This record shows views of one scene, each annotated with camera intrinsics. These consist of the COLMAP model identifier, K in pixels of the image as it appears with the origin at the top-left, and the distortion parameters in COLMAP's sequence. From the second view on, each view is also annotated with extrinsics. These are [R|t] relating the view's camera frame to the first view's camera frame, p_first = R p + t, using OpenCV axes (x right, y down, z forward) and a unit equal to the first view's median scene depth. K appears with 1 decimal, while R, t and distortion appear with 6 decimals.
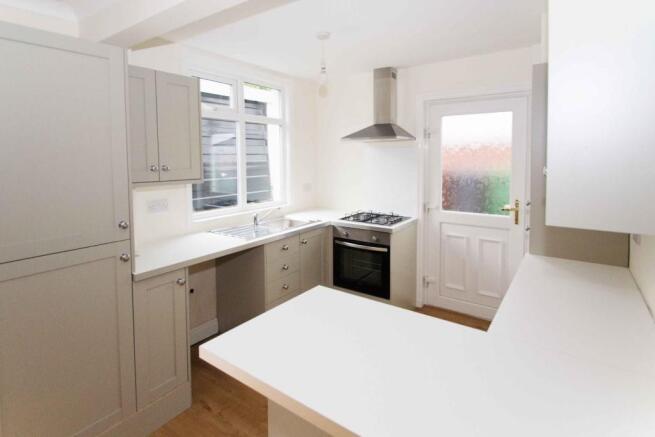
lens RADIAL K [[340.5, 0, 327.1], [0, 340.5, 173.6], [0, 0, 1]] dist [0.003180, 0.000095]
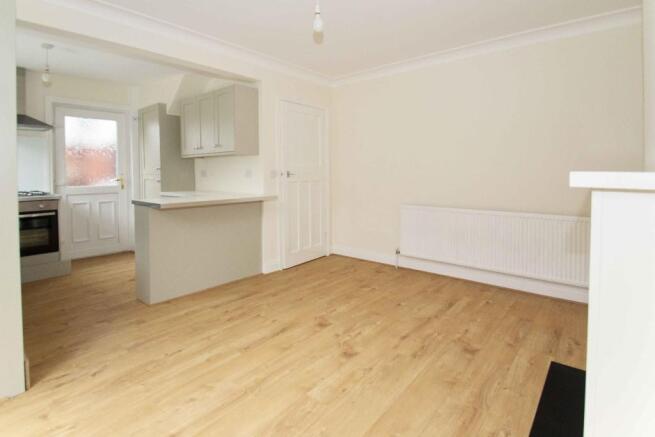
lens RADIAL K [[340.5, 0, 327.1], [0, 340.5, 173.6], [0, 0, 1]] dist [0.003180, 0.000095]
pose [[0.088170, -0.000308, 0.996105, -0.920403], [0.051904, 0.998643, -0.004285, 0.119068], [-0.994752, 0.052080, 0.088067, -0.136079]]
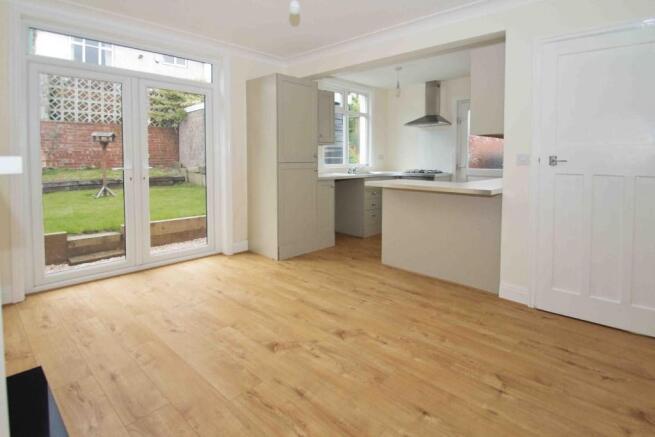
lens RADIAL K [[340.5, 0, 327.1], [0, 340.5, 173.6], [0, 0, 1]] dist [0.003180, 0.000095]
pose [[0.988586, 0.013899, -0.150018, -0.082368], [-0.014043, 0.999901, 0.000097, 0.143883], [0.150005, 0.002011, 0.988683, -0.707256]]
